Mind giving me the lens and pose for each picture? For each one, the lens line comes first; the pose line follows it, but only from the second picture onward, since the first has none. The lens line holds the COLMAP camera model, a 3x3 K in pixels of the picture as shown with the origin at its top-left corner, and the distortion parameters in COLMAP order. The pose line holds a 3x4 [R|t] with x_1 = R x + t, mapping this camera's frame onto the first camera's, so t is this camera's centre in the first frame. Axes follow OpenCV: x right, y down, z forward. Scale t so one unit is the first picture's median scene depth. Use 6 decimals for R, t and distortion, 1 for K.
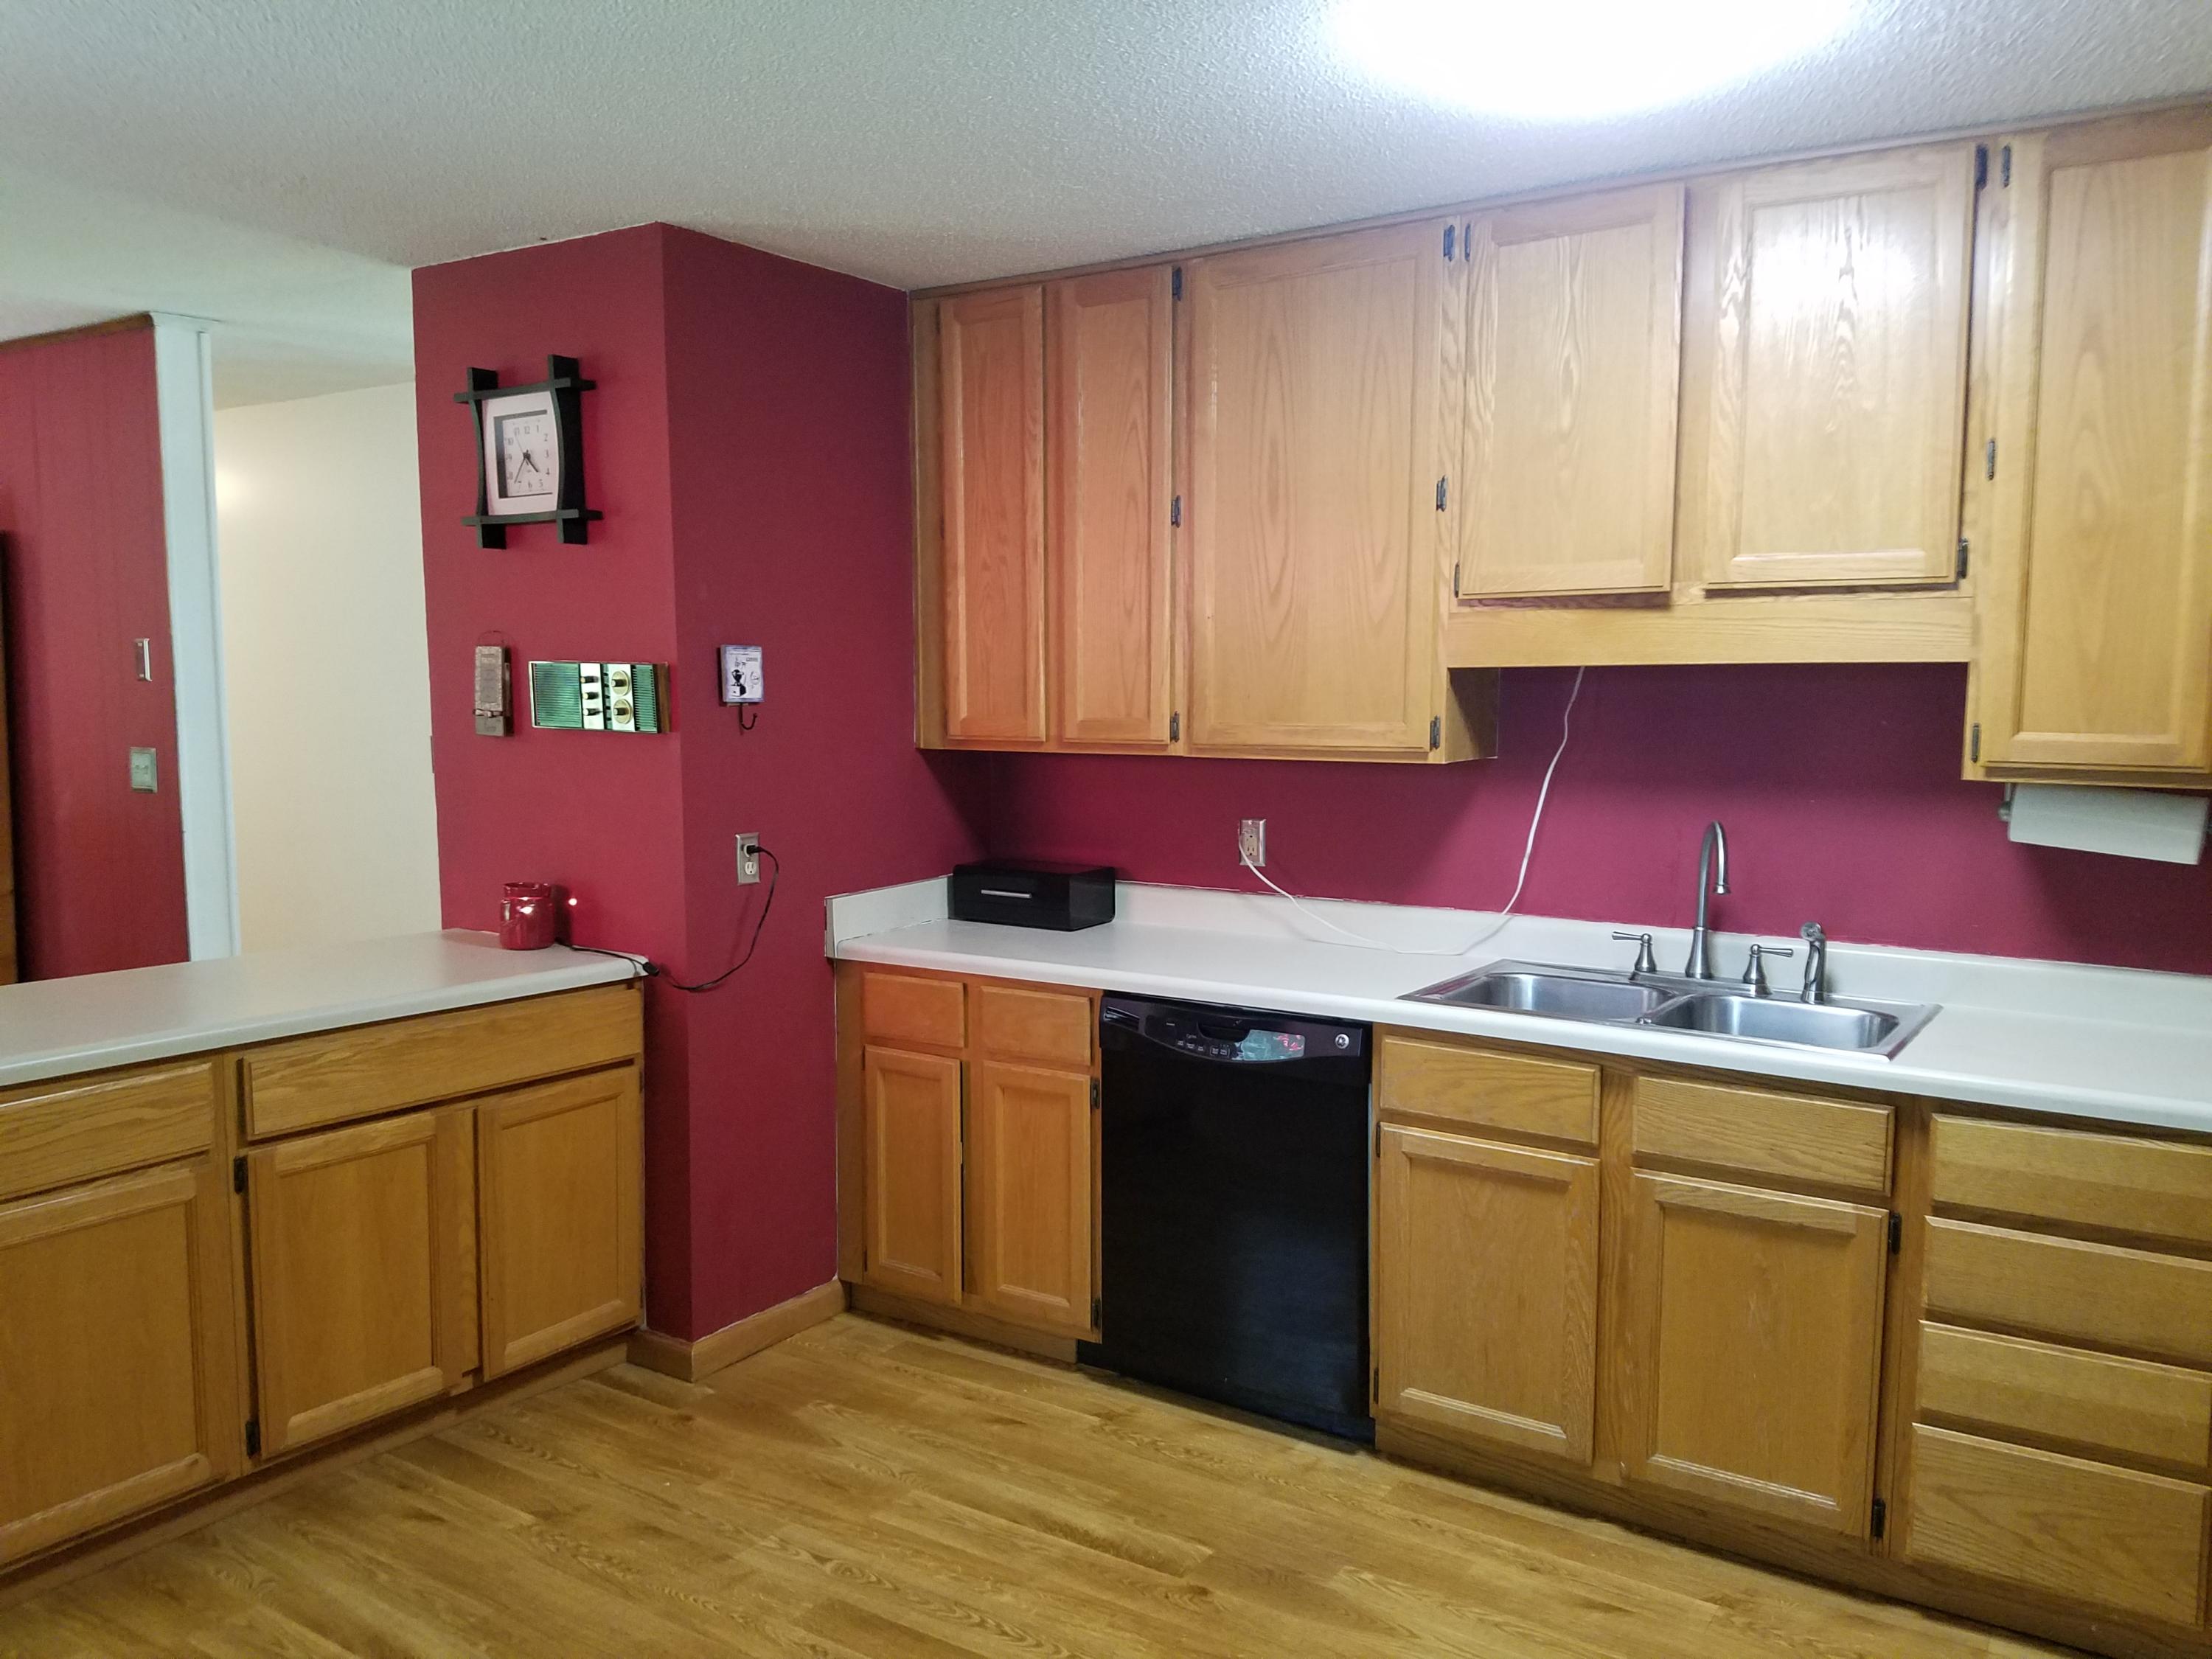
lens RADIAL K [[1726.4, 0, 1057.3], [0, 1726.4, 830.4], [0, 0, 1]] dist [0.214270, -0.312280]
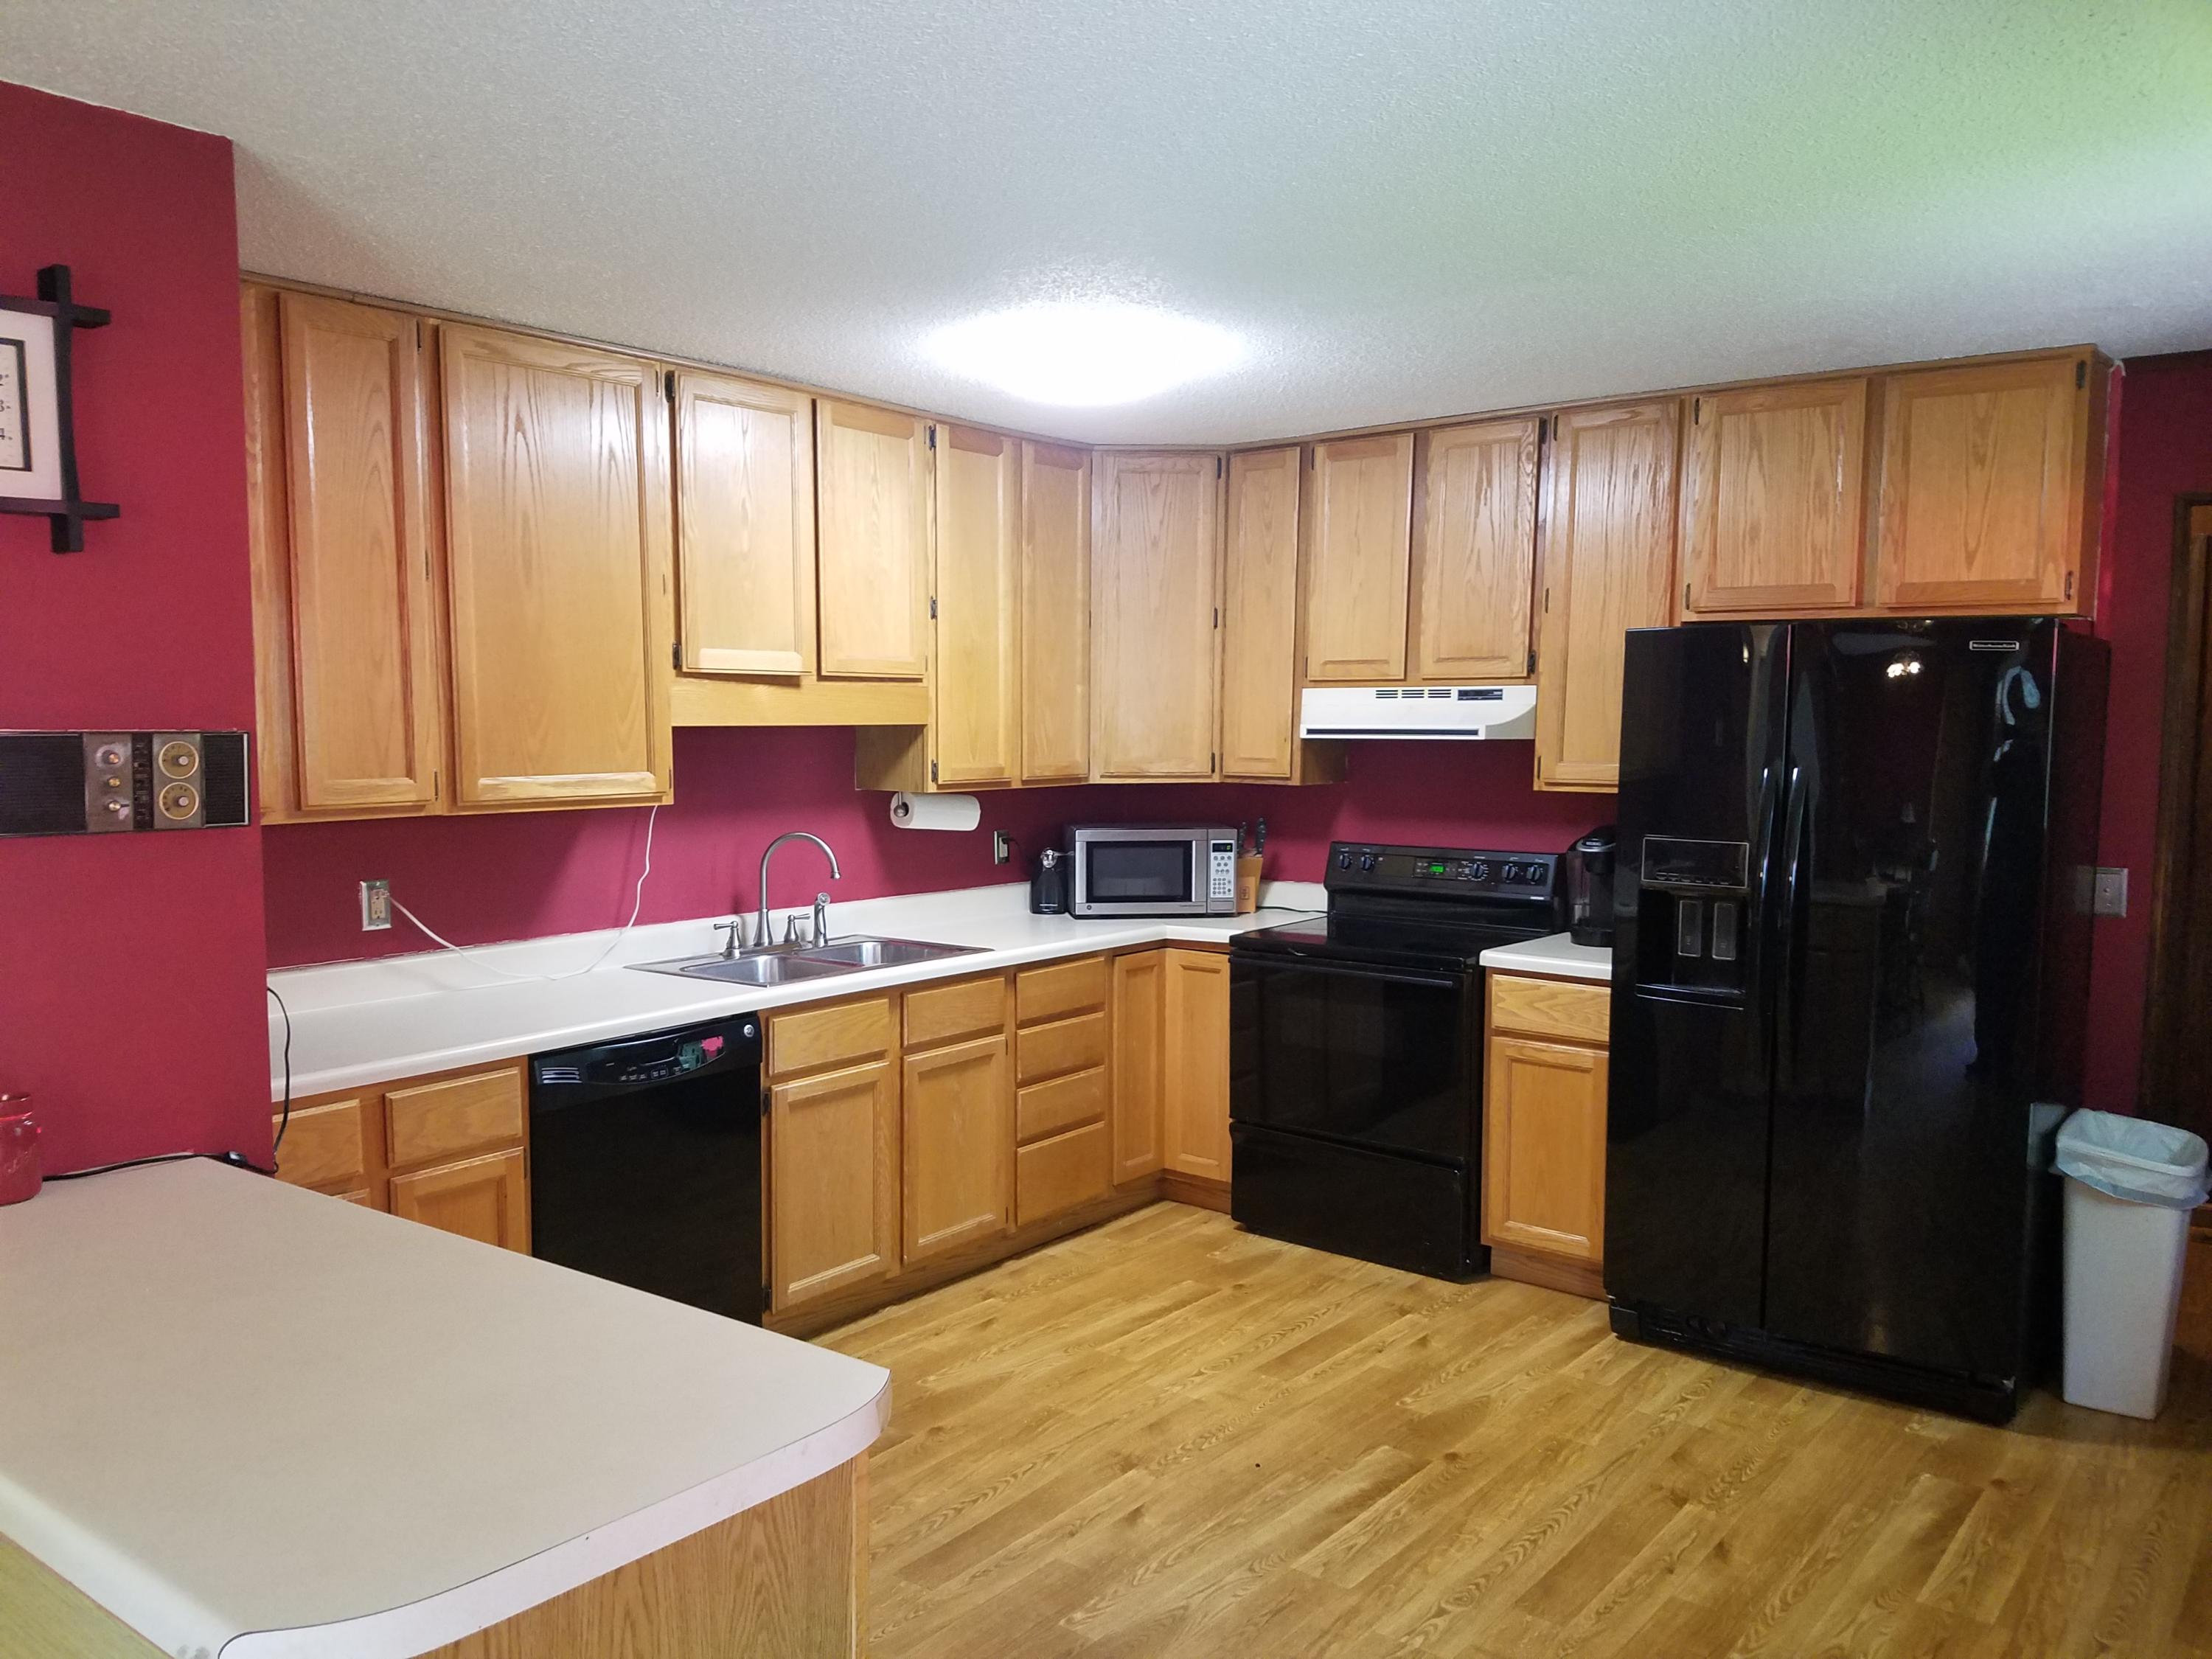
lens RADIAL K [[1726.4, 0, 1057.3], [0, 1726.4, 830.4], [0, 0, 1]] dist [0.214270, -0.312280]
pose [[0.077711, -0.072775, 0.994316, -1.082093], [0.093904, 0.993433, 0.065371, -0.083216], [-0.992544, 0.088290, 0.084034, 0.698693]]
